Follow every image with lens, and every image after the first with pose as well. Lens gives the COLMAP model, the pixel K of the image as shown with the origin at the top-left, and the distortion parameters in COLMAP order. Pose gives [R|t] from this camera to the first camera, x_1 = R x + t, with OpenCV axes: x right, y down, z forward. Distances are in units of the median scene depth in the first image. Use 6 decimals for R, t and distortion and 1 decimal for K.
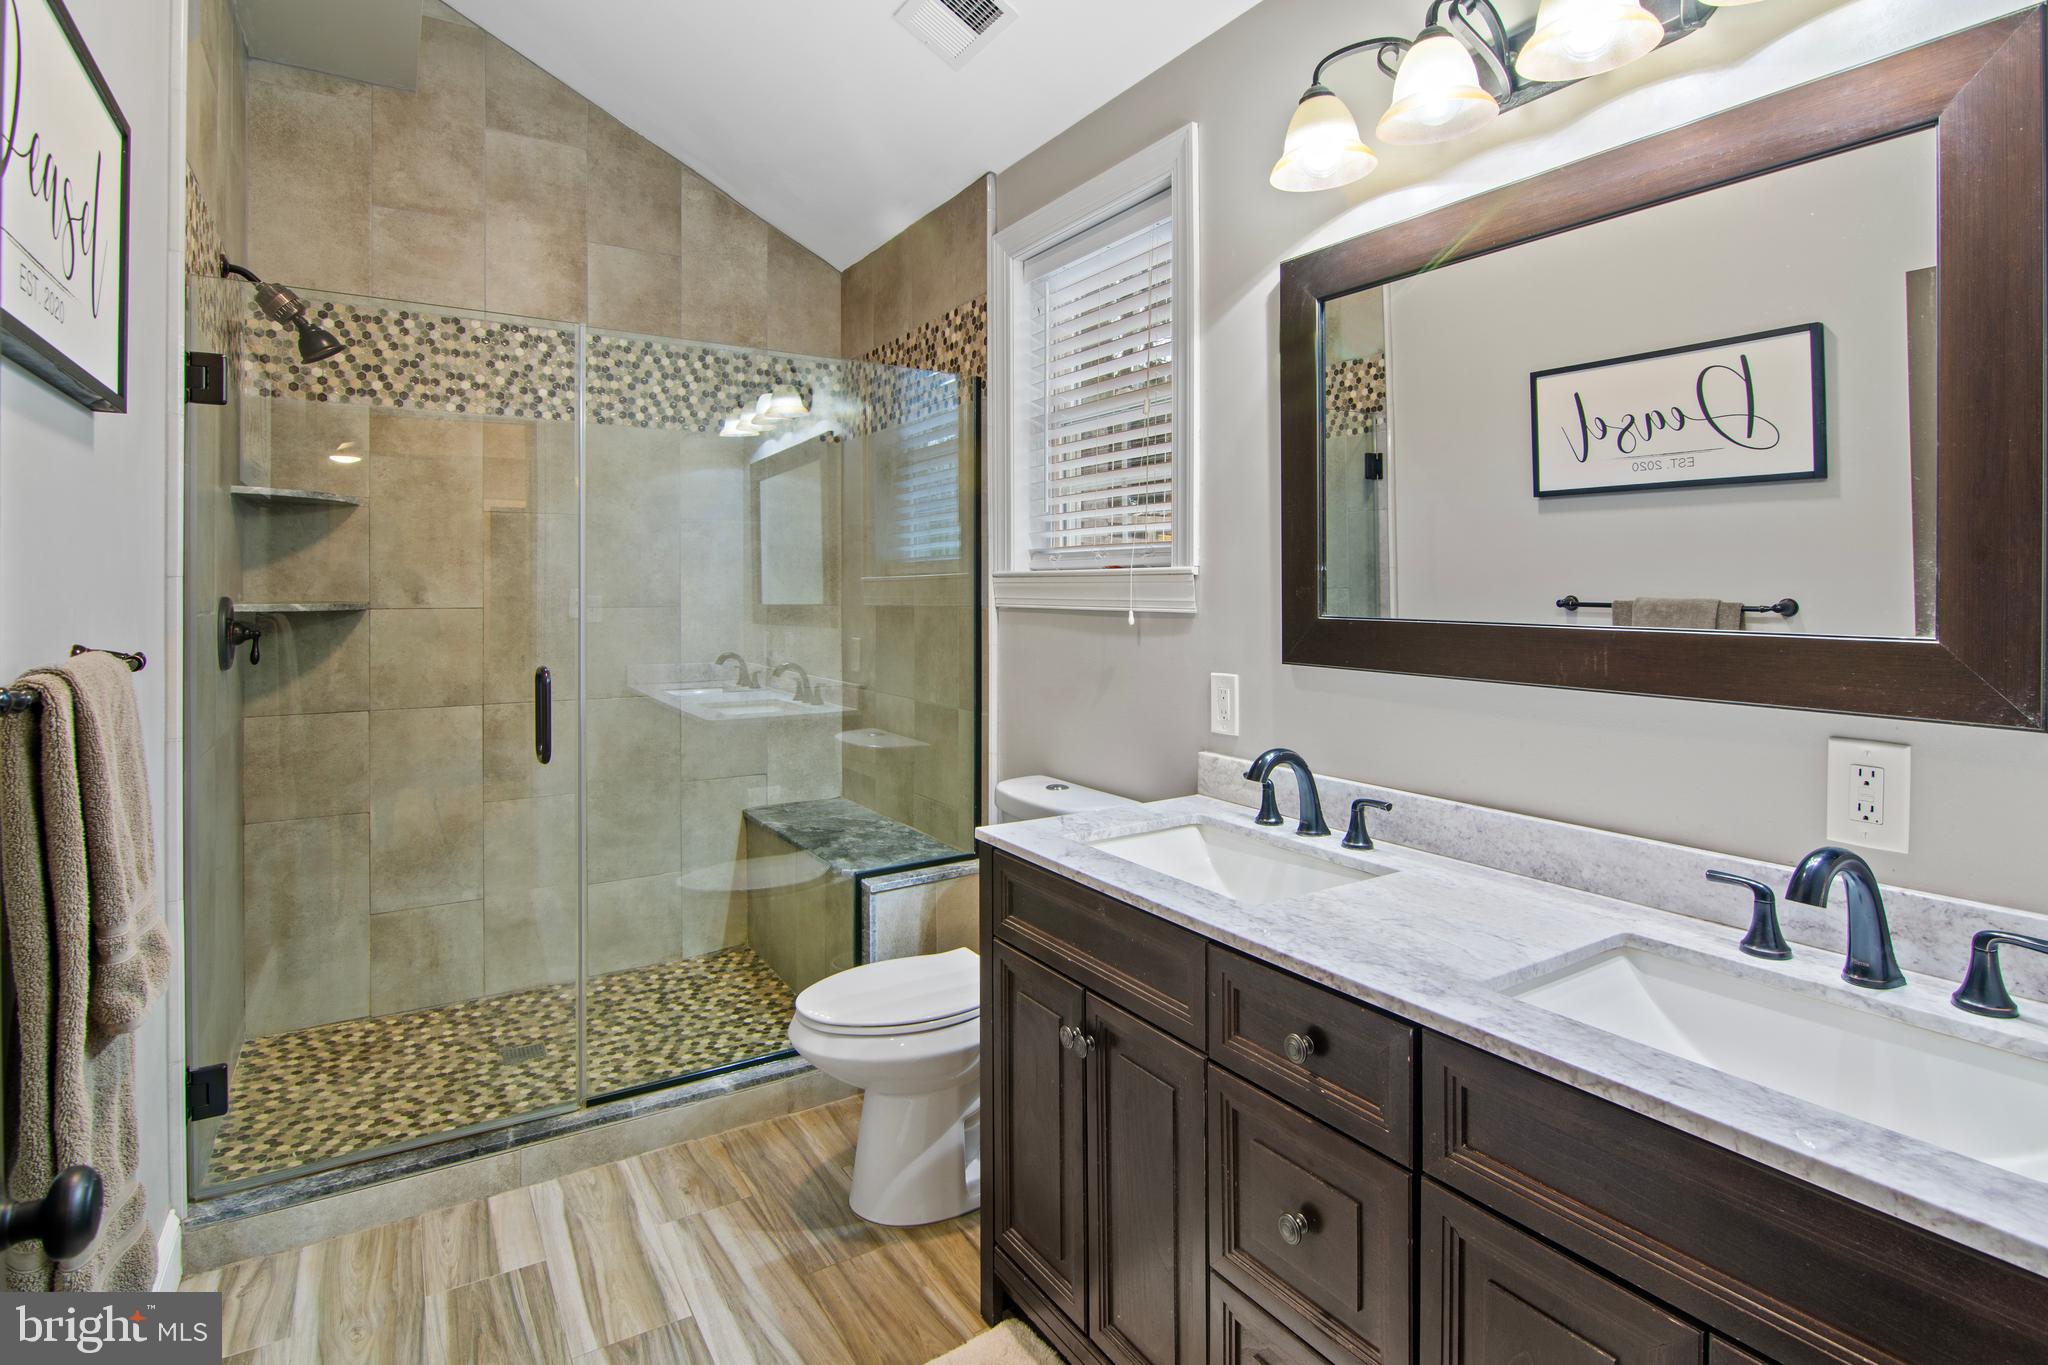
lens RADIAL K [[1028.2, 0, 1026.8], [0, 1028.2, 589.6], [0, 0, 1]] dist [-0.005588, -0.000965]
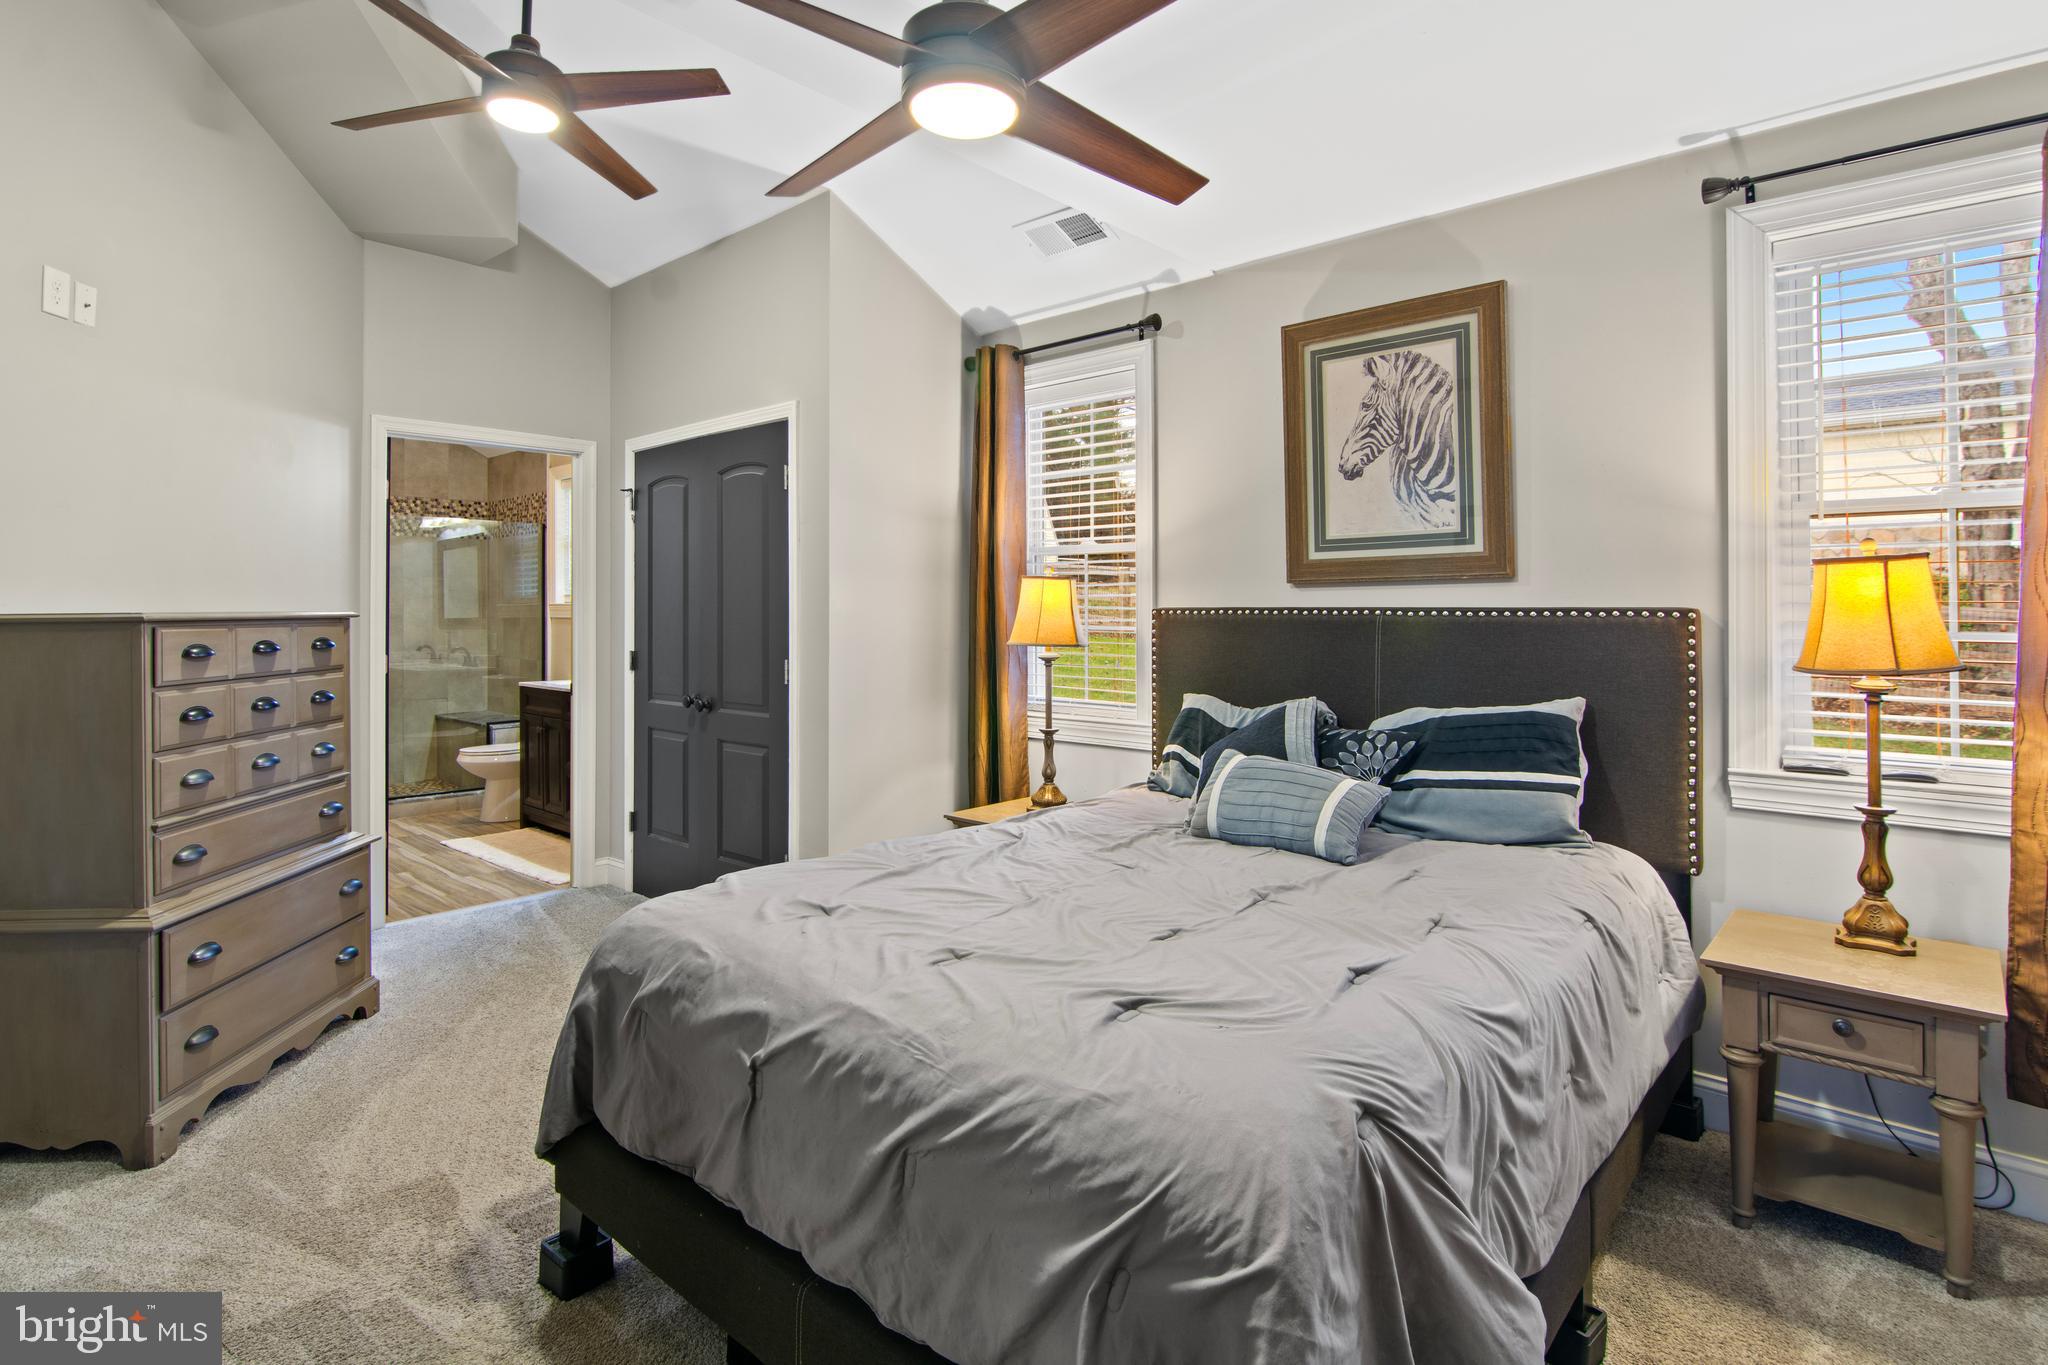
lens RADIAL K [[1024.3, 0, 1013.9], [0, 1024.3, 603.8], [0, 0, 1]] dist [-0.004041, -0.002224]
pose [[0.965604, 0.002548, 0.260005, 0.374821], [-0.002315, 0.999997, -0.001202, -0.016695], [-0.260007, 0.000559, 0.965607, -1.540278]]
